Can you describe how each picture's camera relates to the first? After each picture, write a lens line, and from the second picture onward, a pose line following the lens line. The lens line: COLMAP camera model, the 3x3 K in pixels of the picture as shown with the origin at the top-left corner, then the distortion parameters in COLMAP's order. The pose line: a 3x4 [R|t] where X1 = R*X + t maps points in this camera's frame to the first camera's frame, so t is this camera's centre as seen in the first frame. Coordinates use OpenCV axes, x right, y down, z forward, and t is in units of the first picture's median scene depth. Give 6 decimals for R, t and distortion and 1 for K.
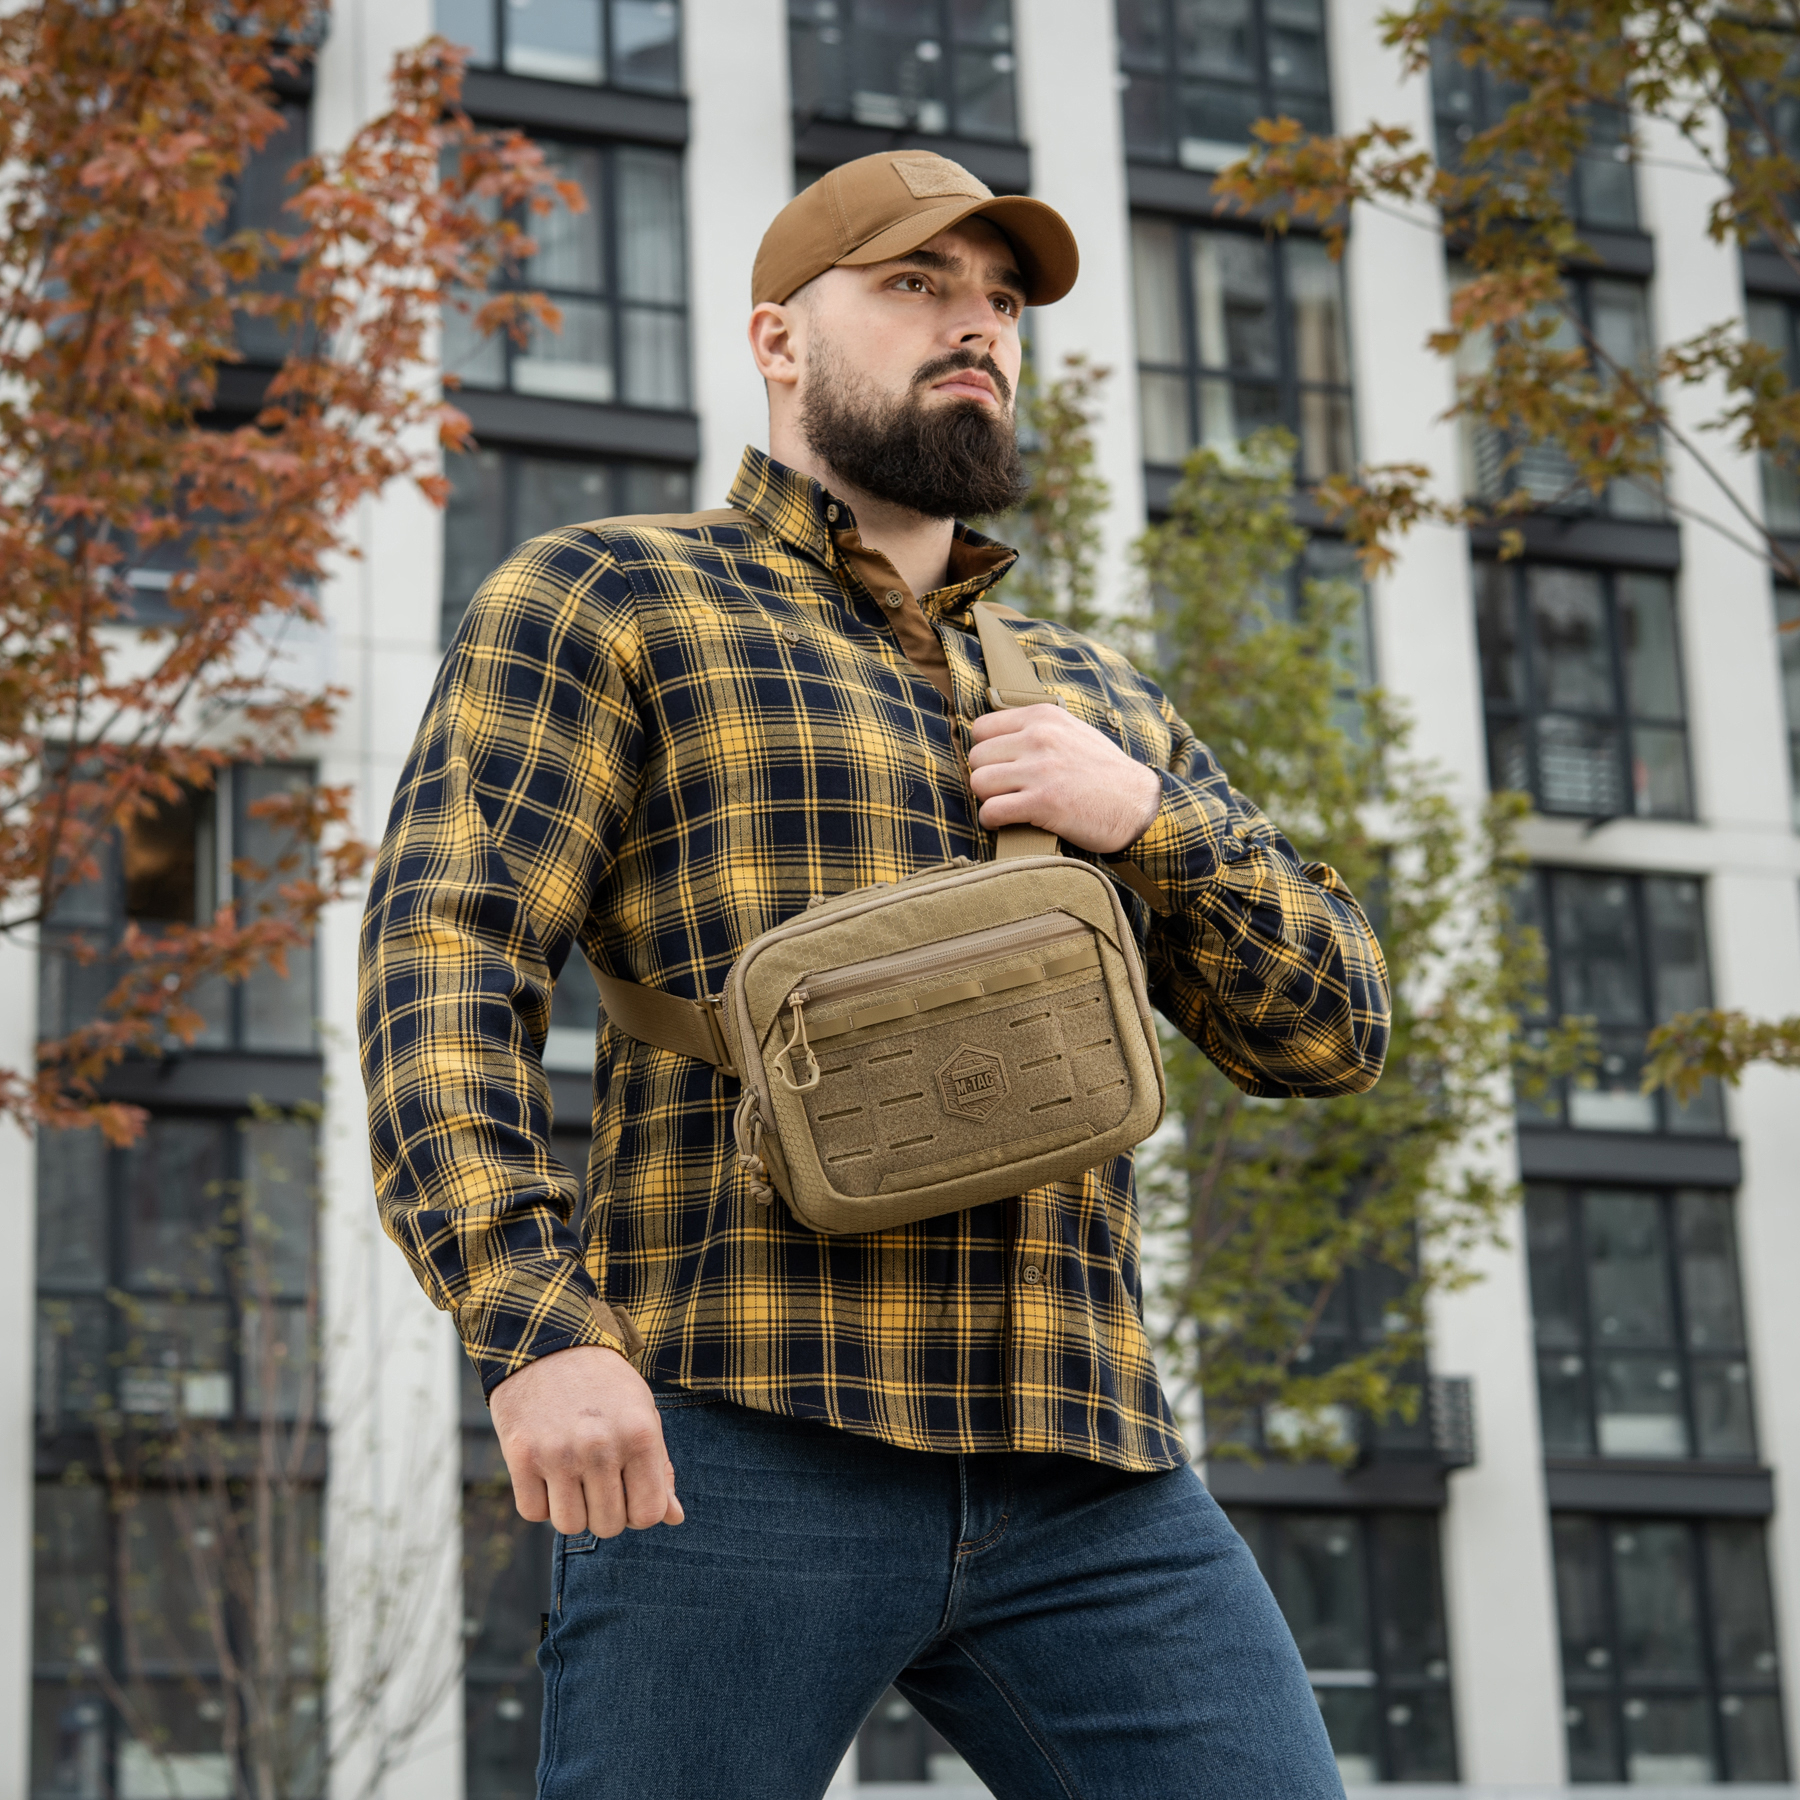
lens RADIAL K [[6619.9, 0, 900.0], [0, 6619.9, 900.0], [0, 0, 1]] dist [-0.104377, -2.901313]
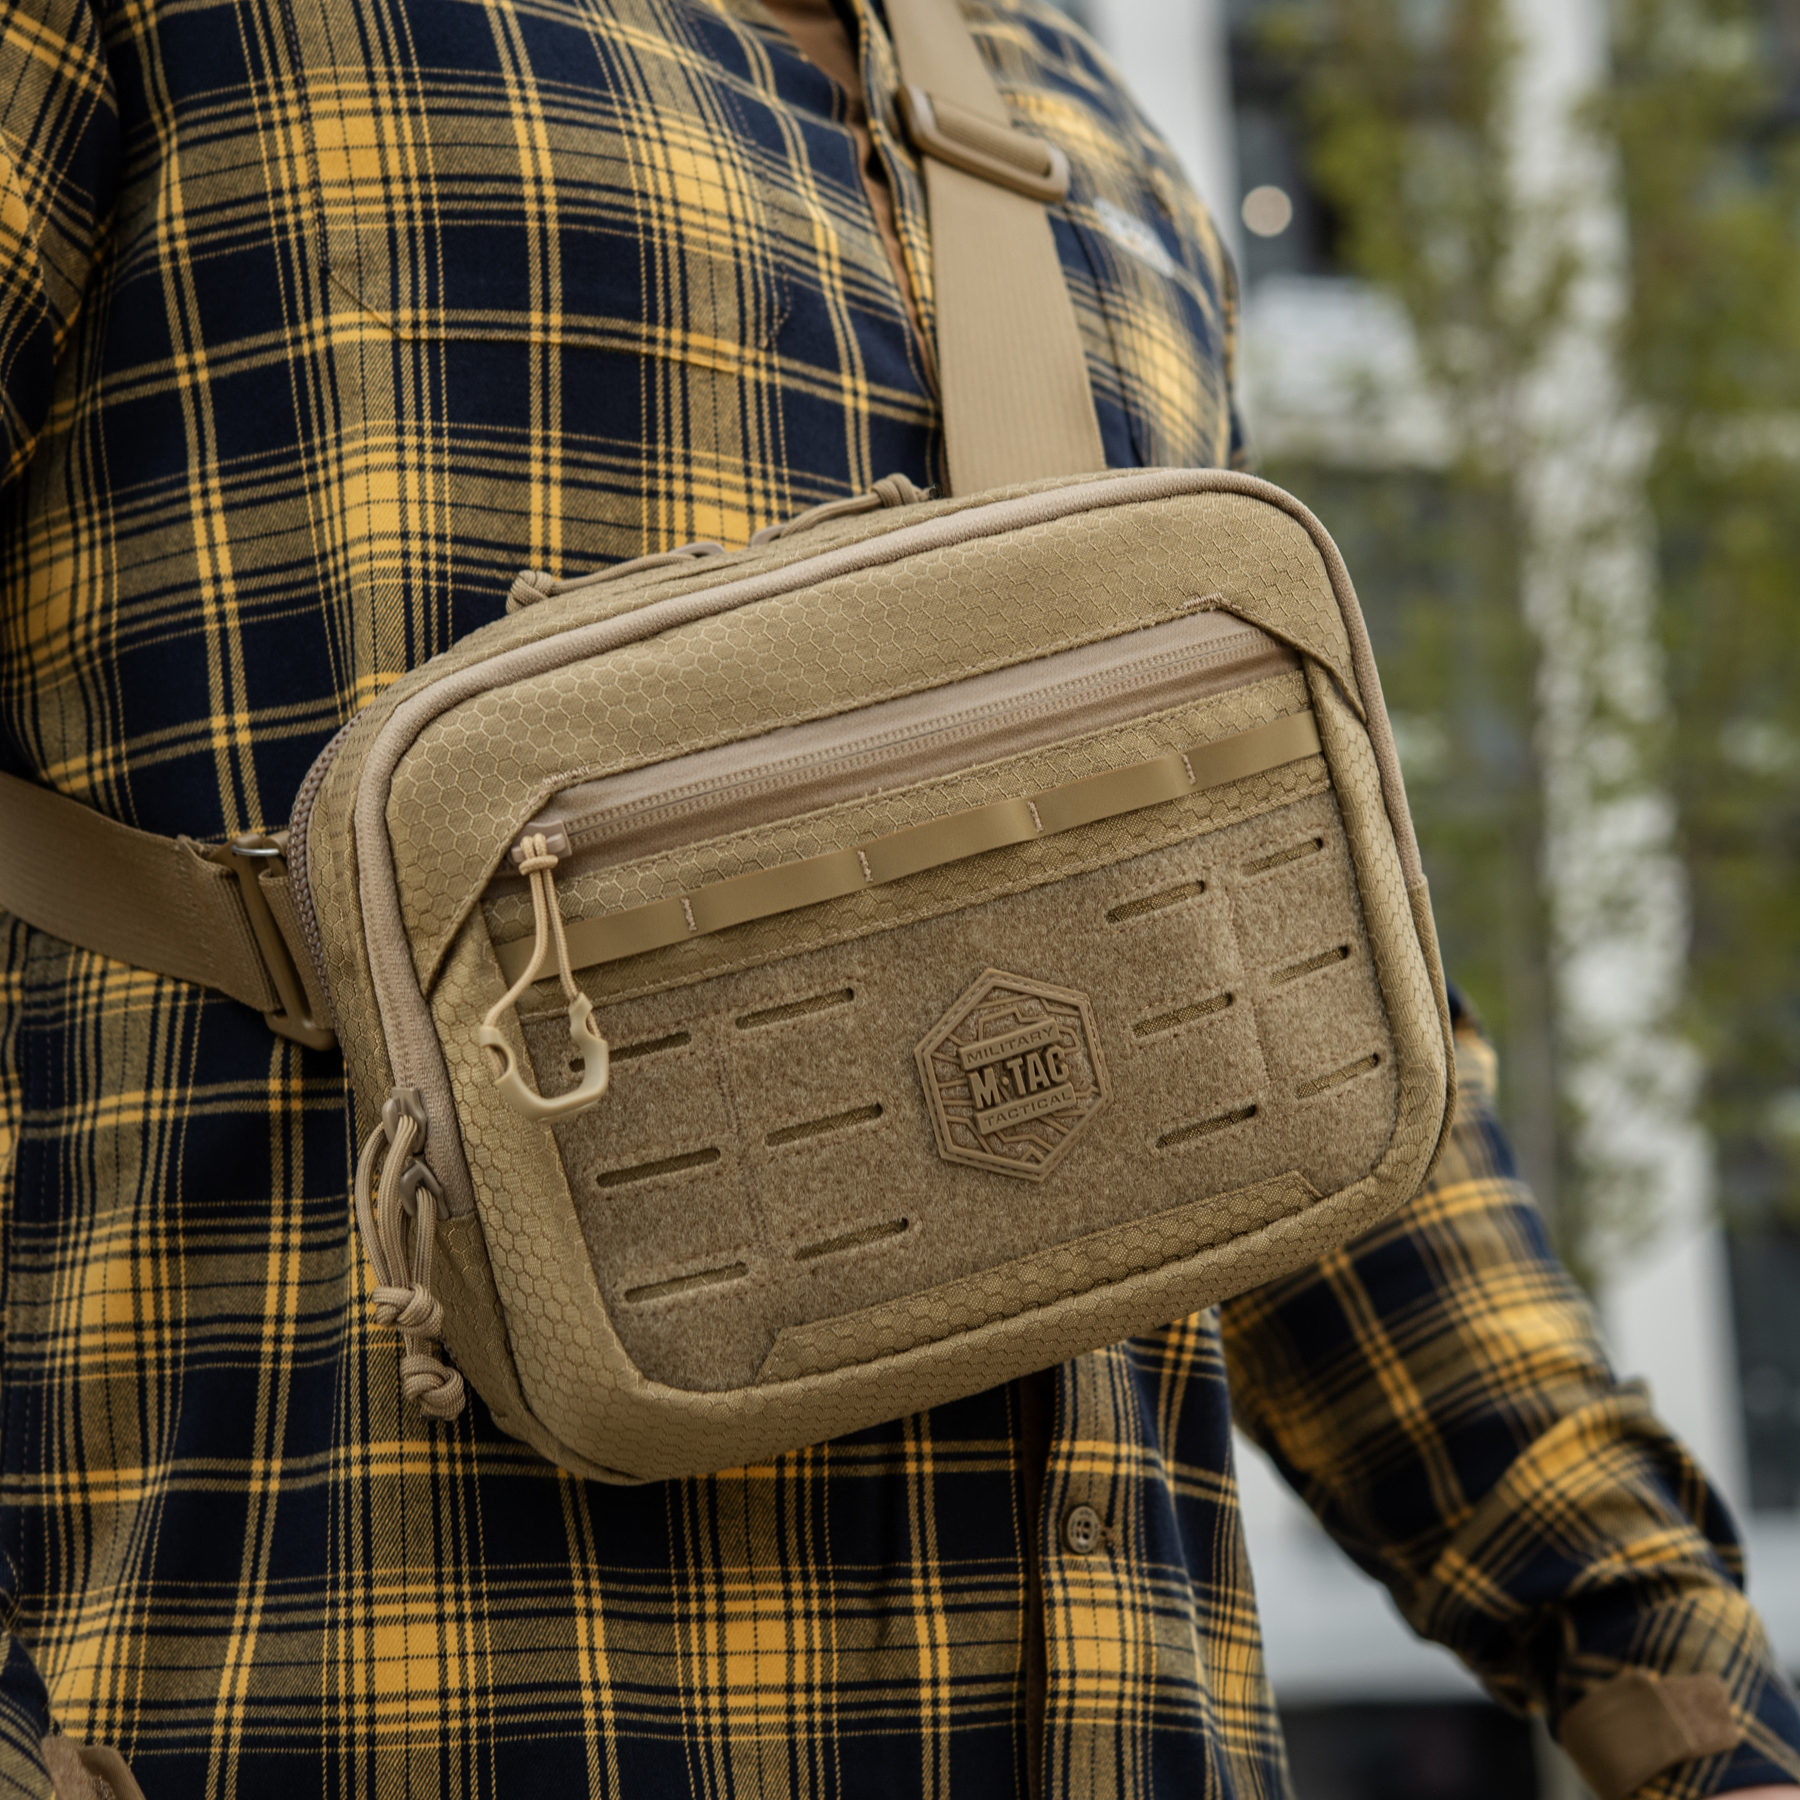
lens RADIAL K [[4542.9, 0, 823.5], [0, 4542.9, 902.5], [0, 0, 1]] dist [-0.040107, -0.959195]
pose [[0.990297, -0.010991, 0.138534, -0.033762], [0.004966, 0.999030, 0.043760, 0.006830], [-0.138881, -0.042648, 0.989390, 0.739293]]
